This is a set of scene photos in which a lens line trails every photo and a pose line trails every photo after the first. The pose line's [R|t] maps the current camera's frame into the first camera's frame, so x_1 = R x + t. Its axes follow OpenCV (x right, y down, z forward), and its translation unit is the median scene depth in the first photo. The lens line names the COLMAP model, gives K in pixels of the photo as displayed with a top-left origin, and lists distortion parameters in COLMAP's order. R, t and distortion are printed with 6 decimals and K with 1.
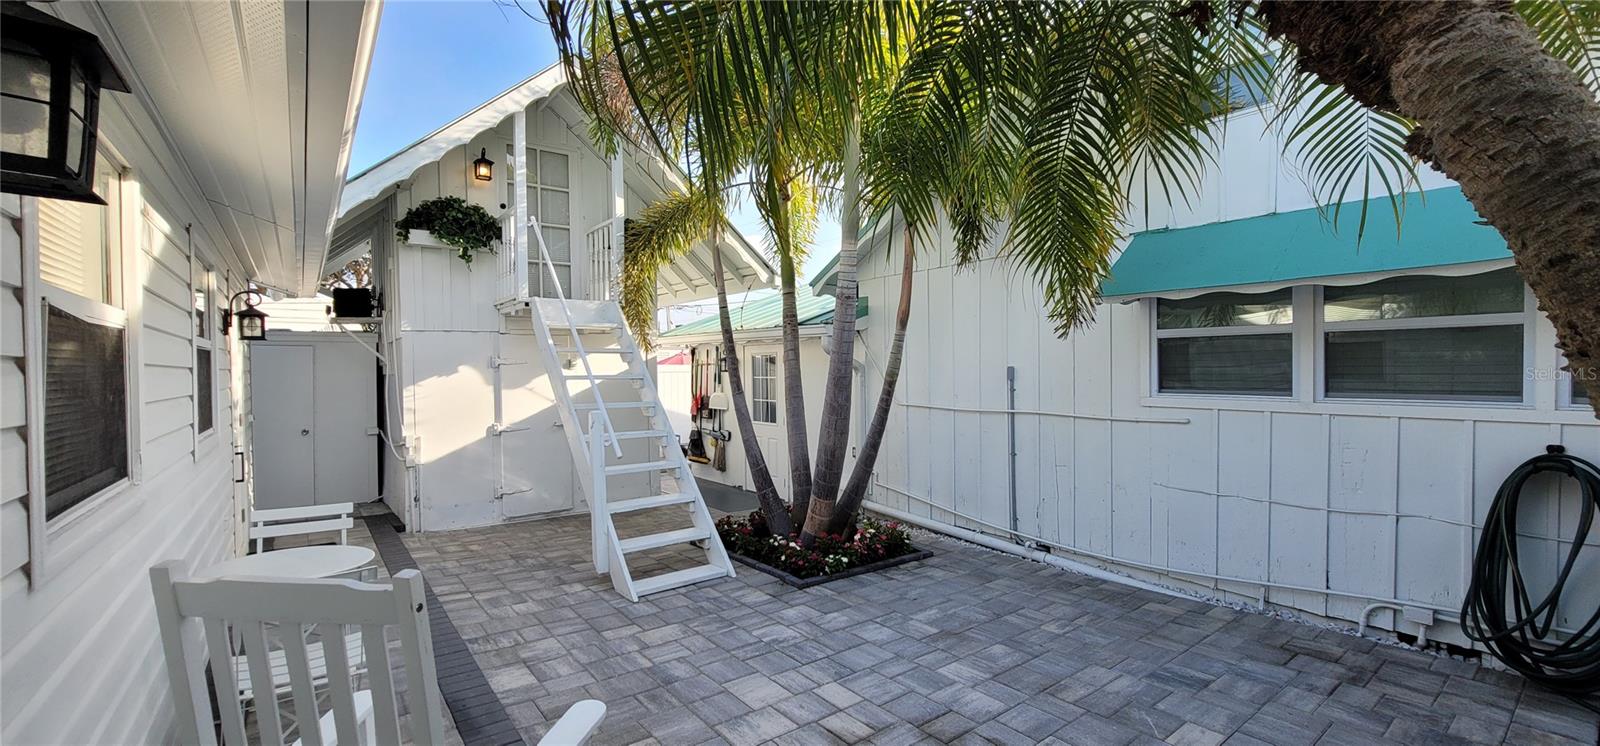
lens RADIAL K [[649.7, 0, 791.7], [0, 649.7, 376.0], [0, 0, 1]] dist [-0.004202, -0.000312]
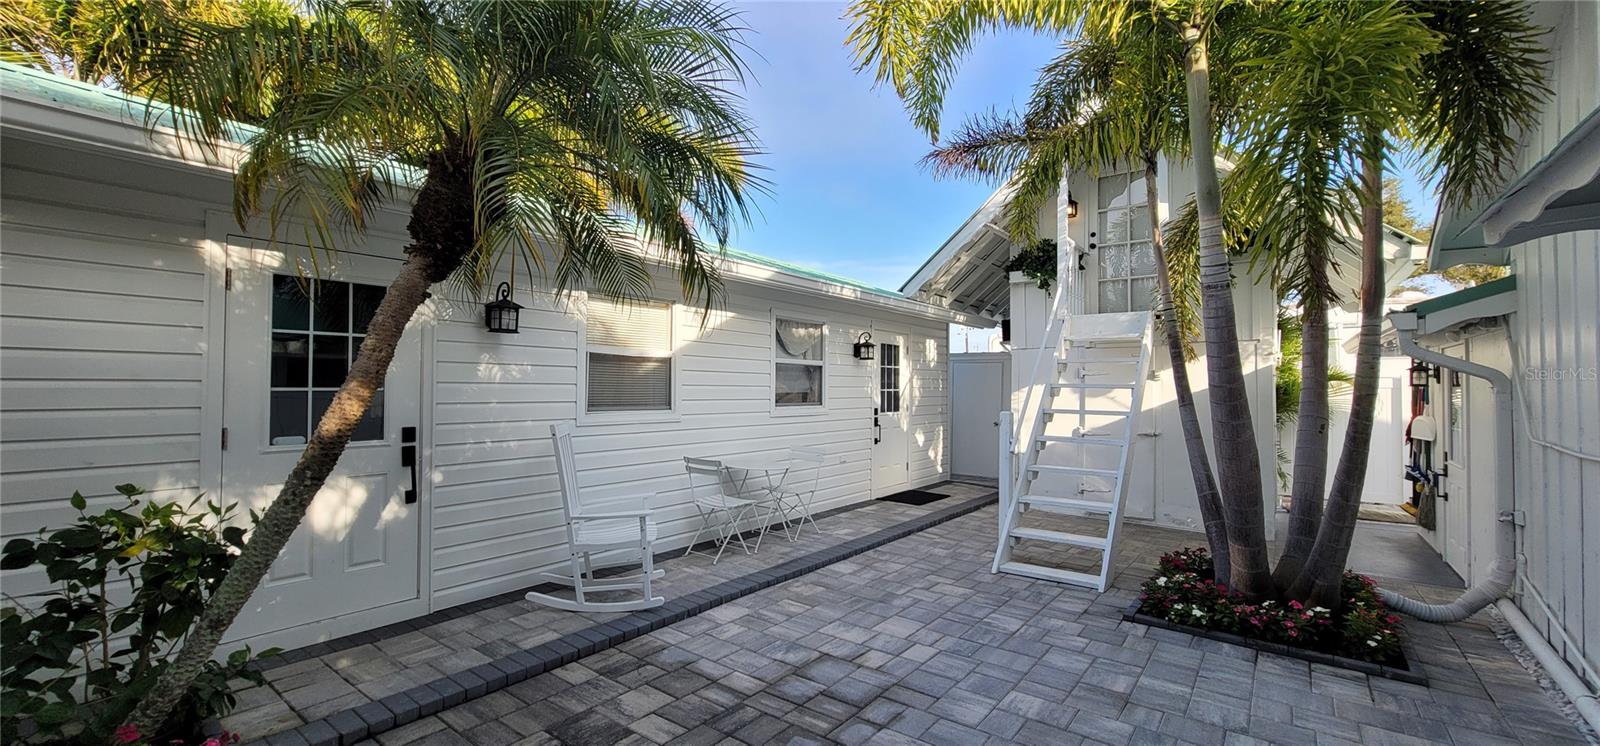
lens RADIAL K [[649.7, 0, 791.7], [0, 649.7, 376.0], [0, 0, 1]] dist [-0.004202, -0.000312]
pose [[0.266877, -0.001312, -0.963730, 0.749847], [-0.023697, 0.999688, -0.007923, 0.007309], [0.963439, 0.024952, 0.266763, 0.304248]]
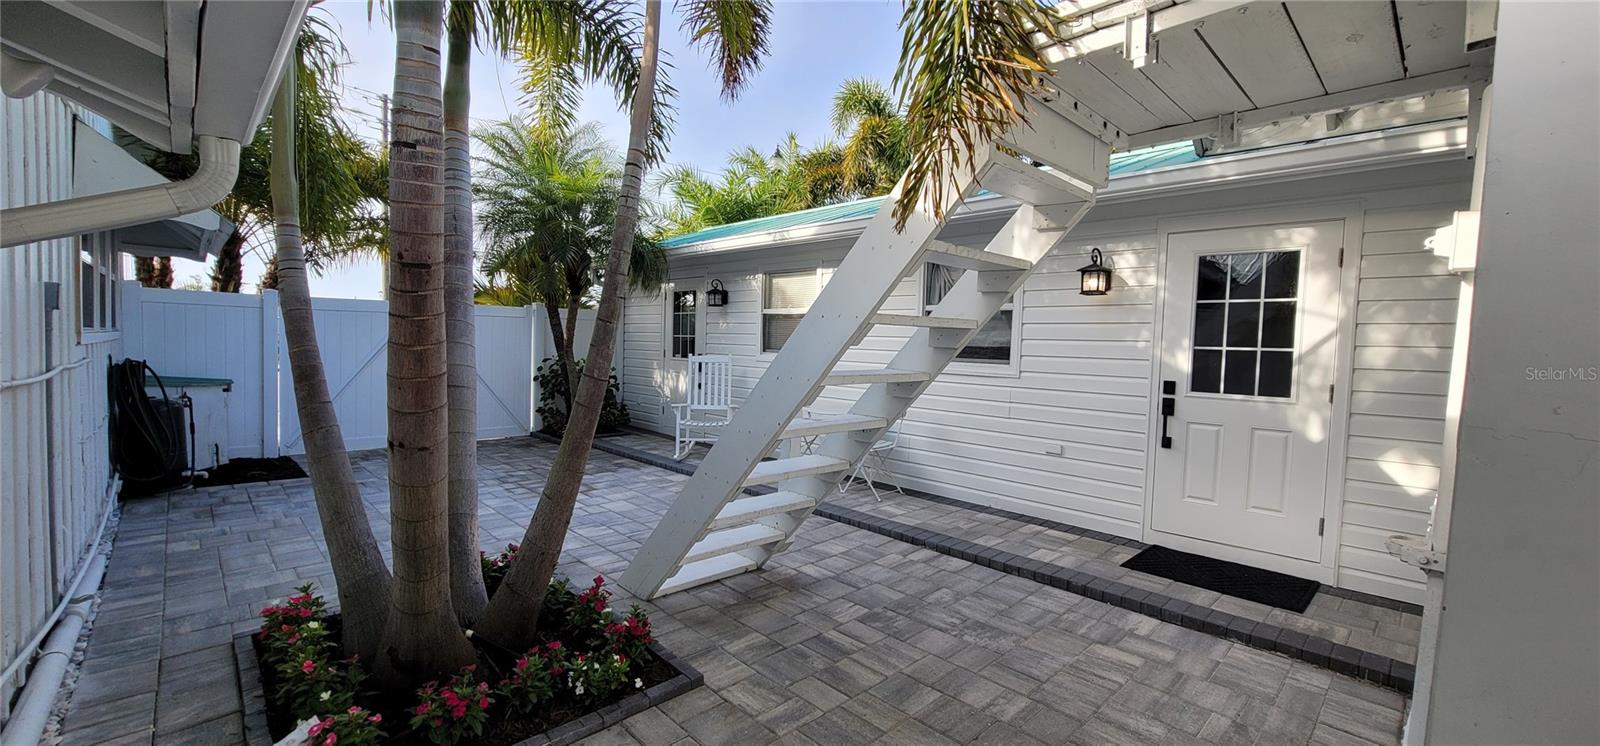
lens RADIAL K [[649.7, 0, 791.7], [0, 649.7, 376.0], [0, 0, 1]] dist [-0.004202, -0.000312]
pose [[-0.993911, -0.010922, -0.109642, -0.210993], [-0.018232, 0.997660, 0.065894, 0.015481], [0.108666, 0.067492, -0.991785, 1.832969]]
